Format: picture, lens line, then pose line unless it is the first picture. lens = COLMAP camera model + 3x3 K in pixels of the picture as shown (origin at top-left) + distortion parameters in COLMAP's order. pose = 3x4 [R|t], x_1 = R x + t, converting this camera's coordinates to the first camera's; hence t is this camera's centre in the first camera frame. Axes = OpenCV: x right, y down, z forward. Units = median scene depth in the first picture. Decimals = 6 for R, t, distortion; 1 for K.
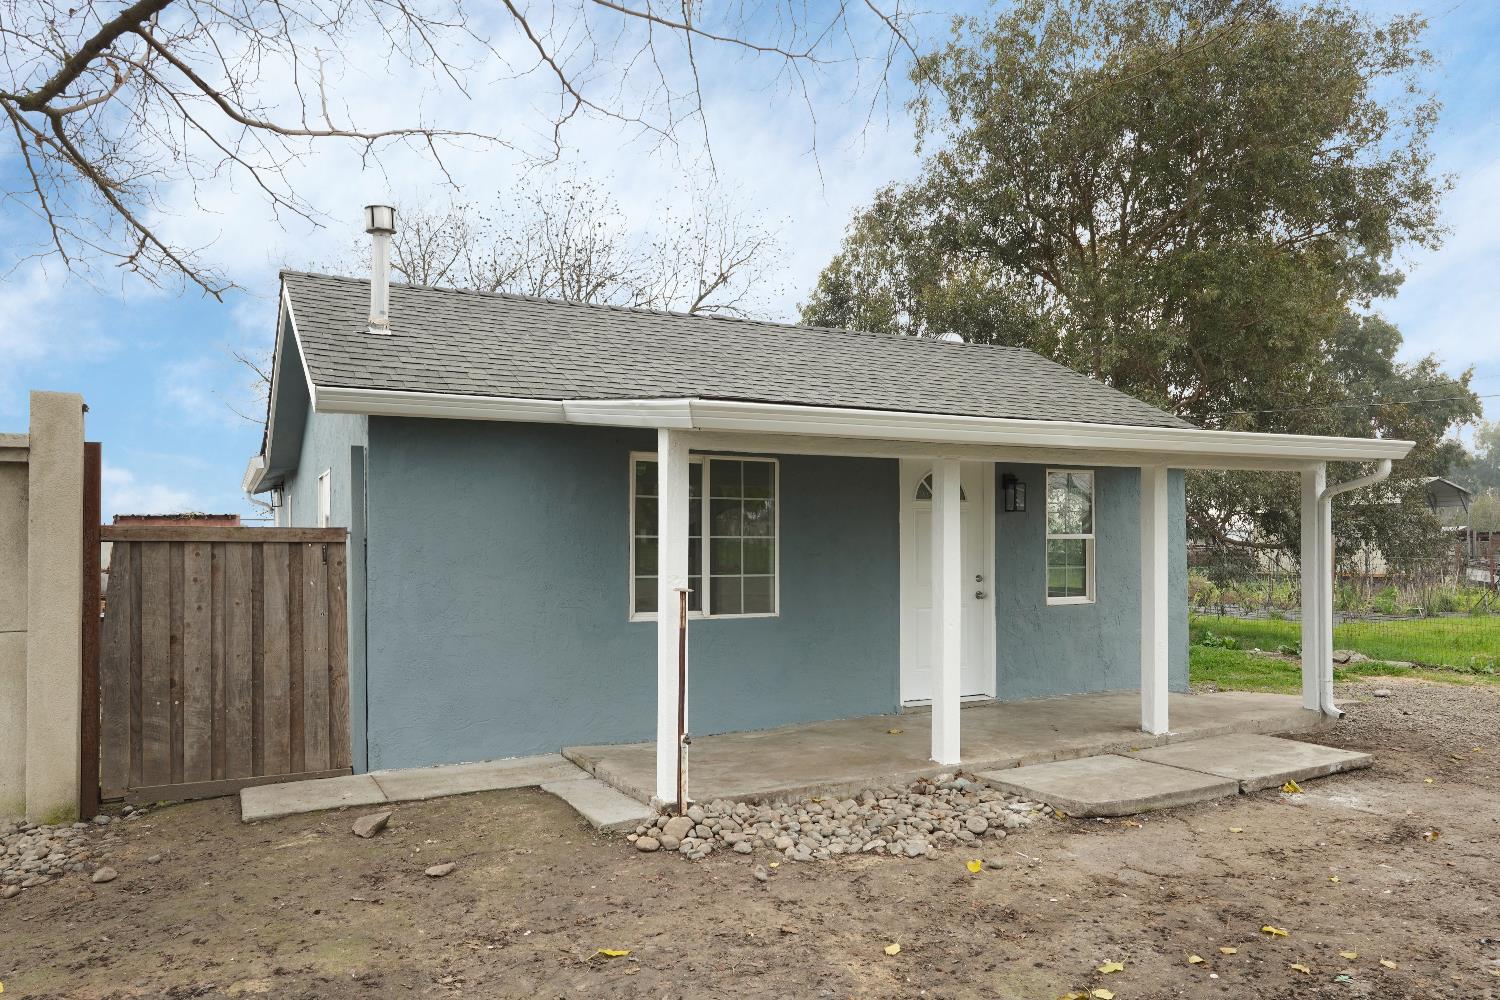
lens RADIAL K [[1029.6, 0, 750.7], [0, 1029.6, 527.5], [0, 0, 1]] dist [0.006772, -0.000445]
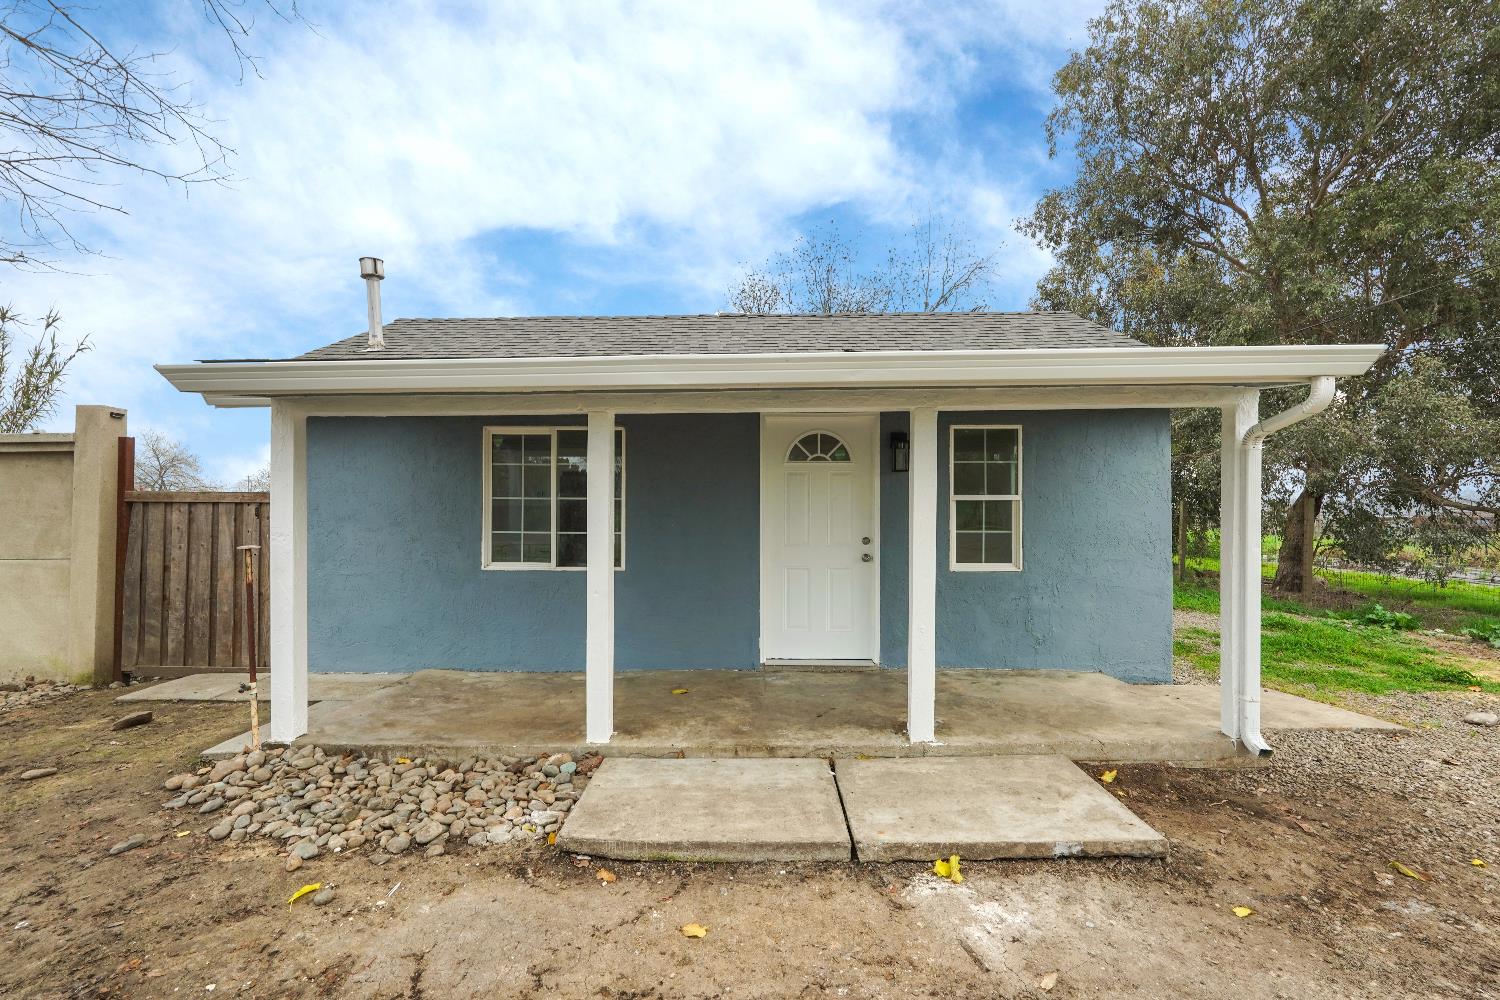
lens RADIAL K [[667.6, 0, 750.0], [0, 667.6, 500.0], [0, 0, 1]] dist [-0.001274, -0.000160]
pose [[0.872759, -0.002098, -0.488147, 0.630283], [0.005372, 0.999971, 0.005308, 0.010045], [0.488122, -0.007255, 0.872745, 0.566789]]
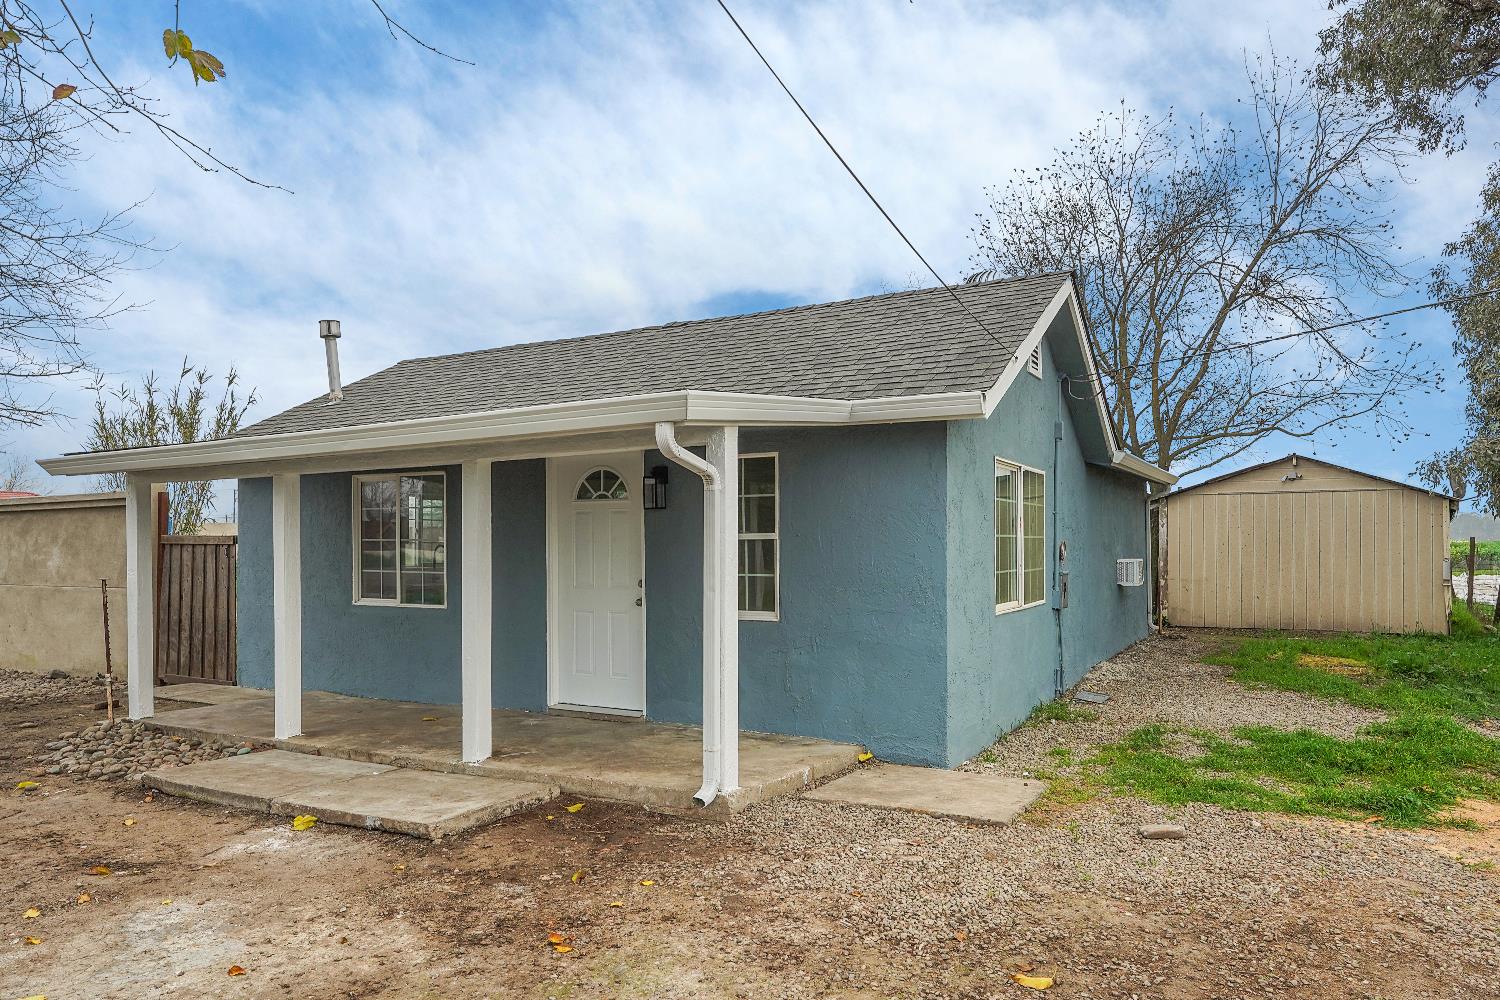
lens RADIAL K [[1015.7, 0, 752.3], [0, 1015.7, 526.2], [0, 0, 1]] dist [0.000416, 0.000368]
pose [[0.542741, -0.010173, -0.839838, 1.495425], [0.017924, 0.999839, -0.000528, 0.001479], [0.839709, -0.014767, 0.542836, 0.861222]]
